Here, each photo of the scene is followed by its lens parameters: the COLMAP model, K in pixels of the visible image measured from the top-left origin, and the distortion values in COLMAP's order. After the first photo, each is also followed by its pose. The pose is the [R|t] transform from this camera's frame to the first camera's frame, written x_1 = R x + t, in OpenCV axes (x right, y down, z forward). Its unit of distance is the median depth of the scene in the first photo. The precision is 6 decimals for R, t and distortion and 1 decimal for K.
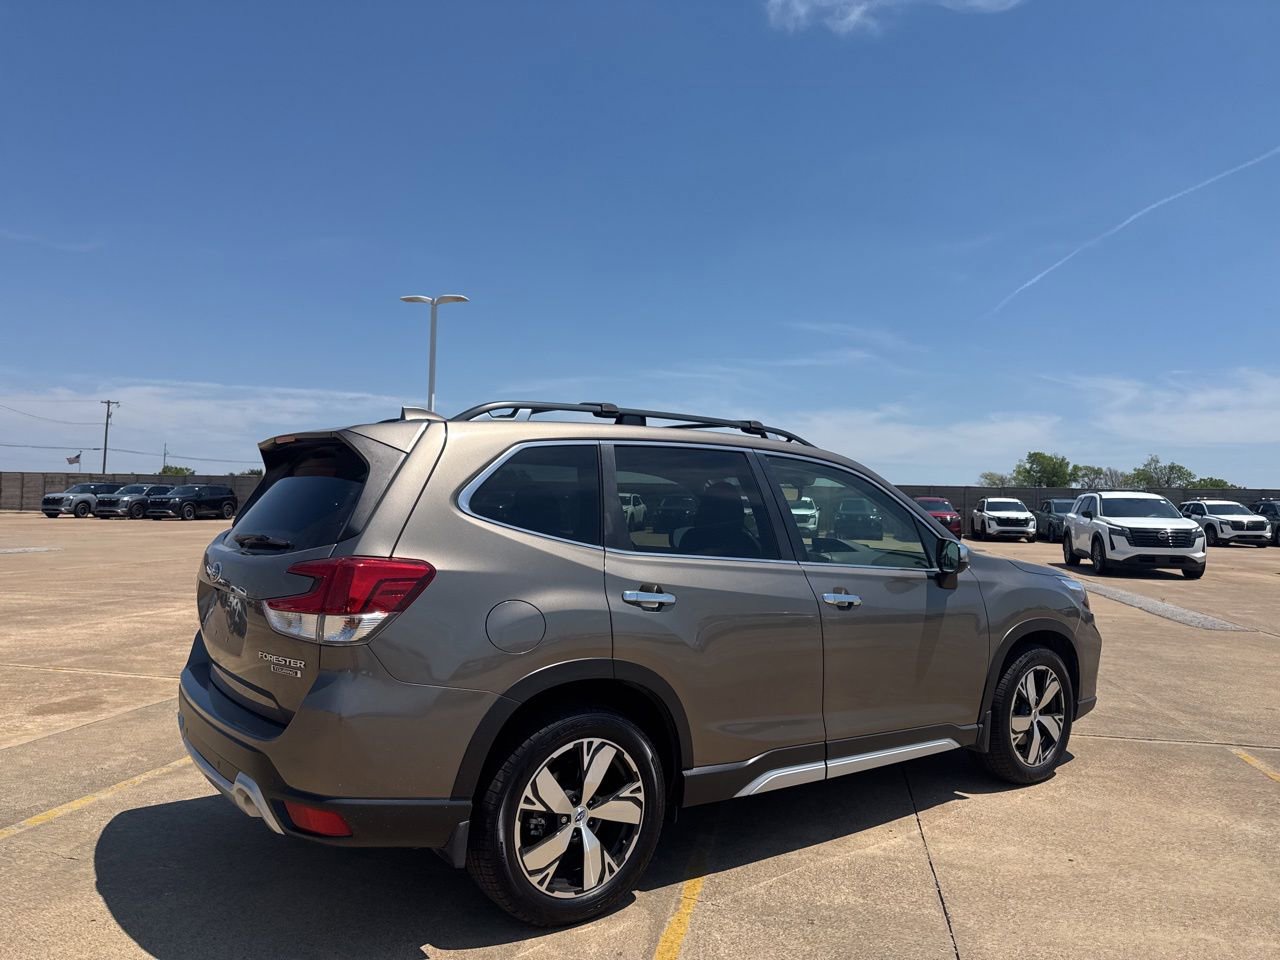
lens RADIAL K [[900.9, 0, 641.8], [0, 900.9, 490.8], [0, 0, 1]] dist [0.039966, -0.048420]
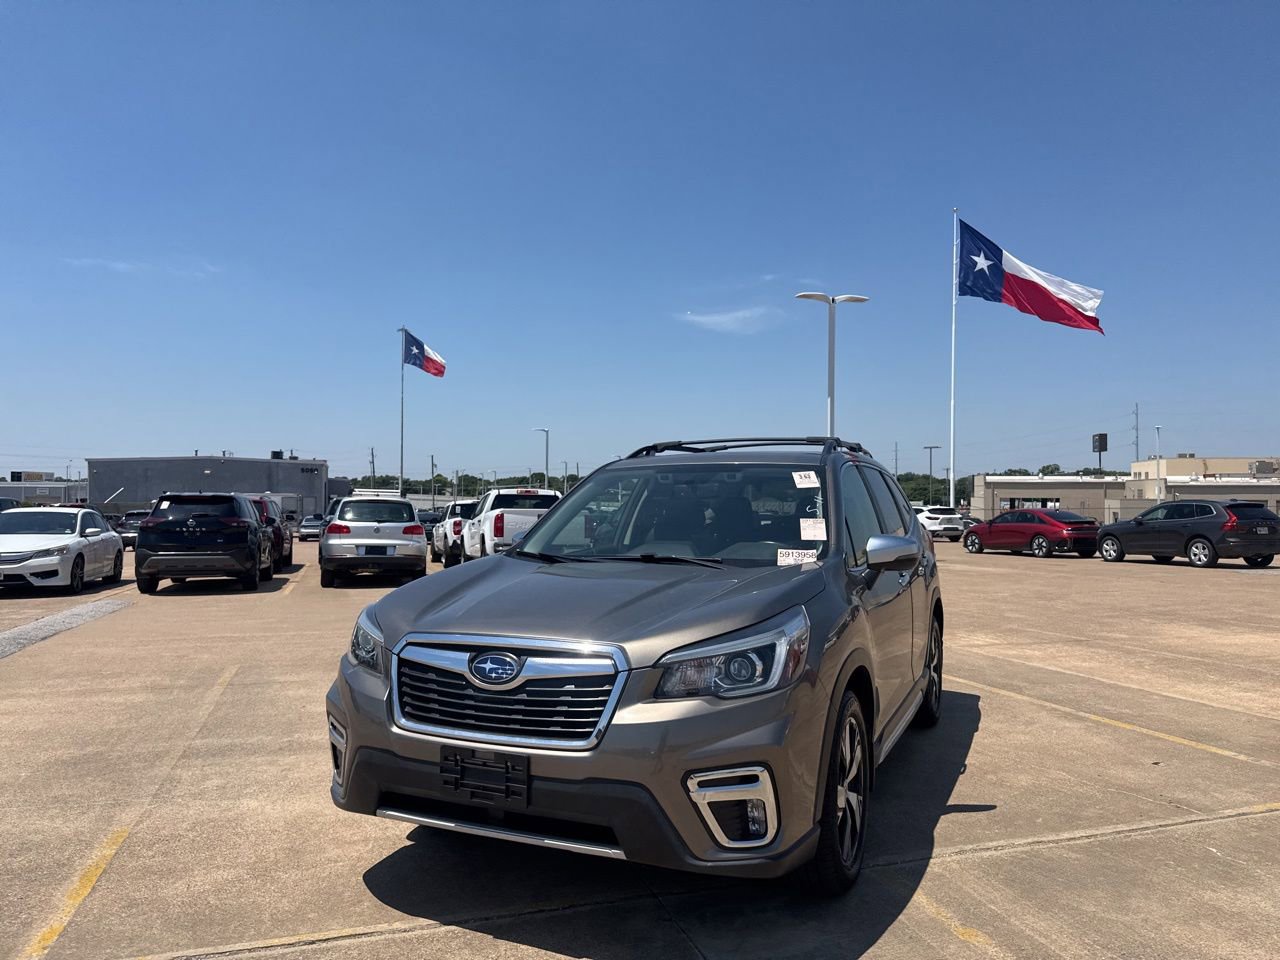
lens RADIAL K [[900.9, 0, 636.2], [0, 900.9, 480.5], [0, 0, 1]] dist [0.039966, -0.048420]
pose [[-0.873066, -0.033747, -0.486433, 0.905482], [-0.009167, 0.998562, -0.052823, 0.055786], [0.487516, -0.041659, -0.872120, 2.408271]]
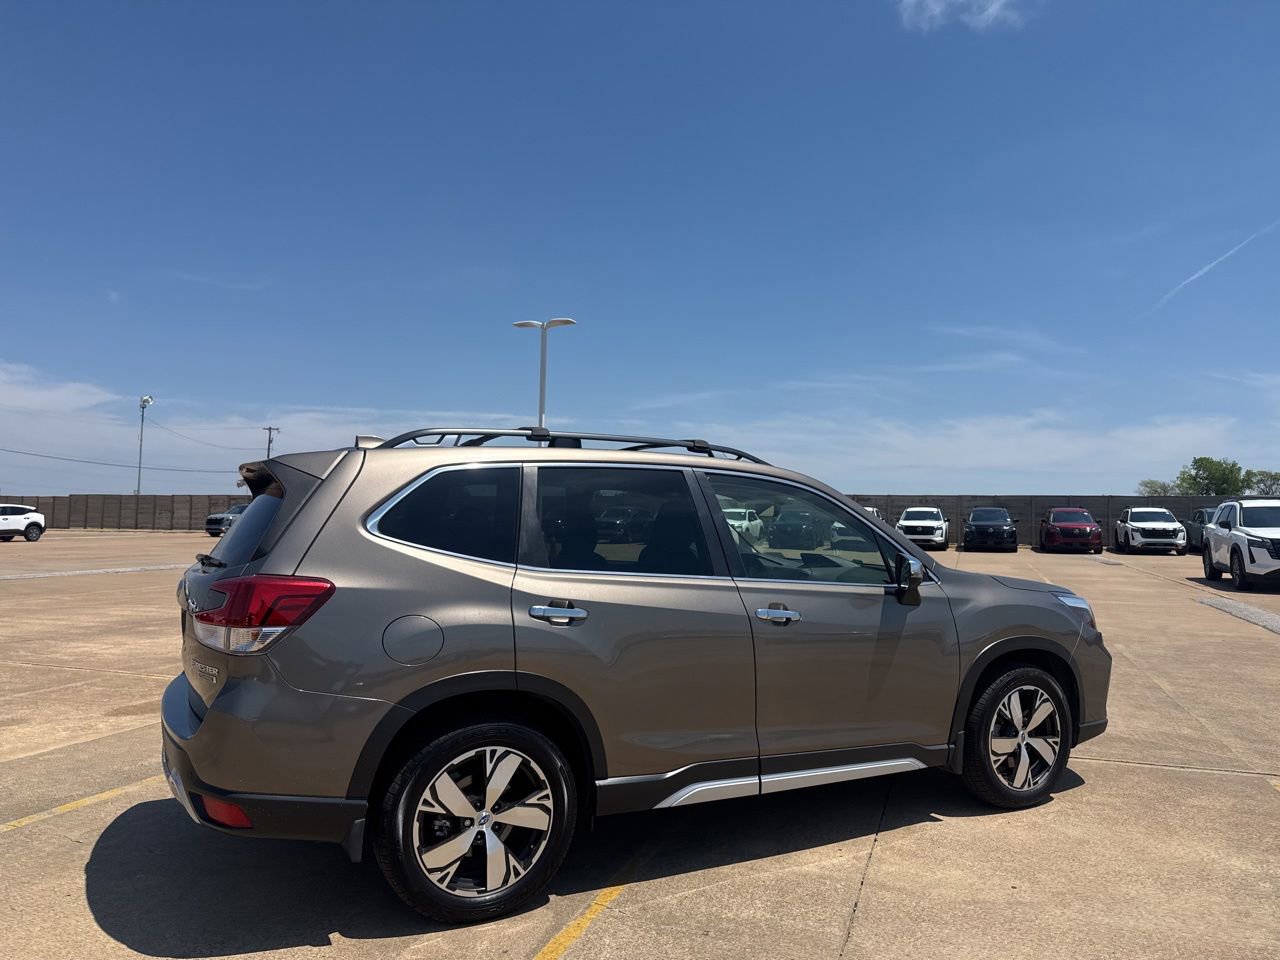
lens RADIAL K [[900.9, 0, 642.6], [0, 900.9, 485.2], [0, 0, 1]] dist [0.039966, -0.048420]
pose [[0.988719, -0.016540, -0.148867, 0.235457], [0.013277, 0.999650, -0.022890, -0.004450], [0.149193, 0.020656, 0.988592, -0.023818]]
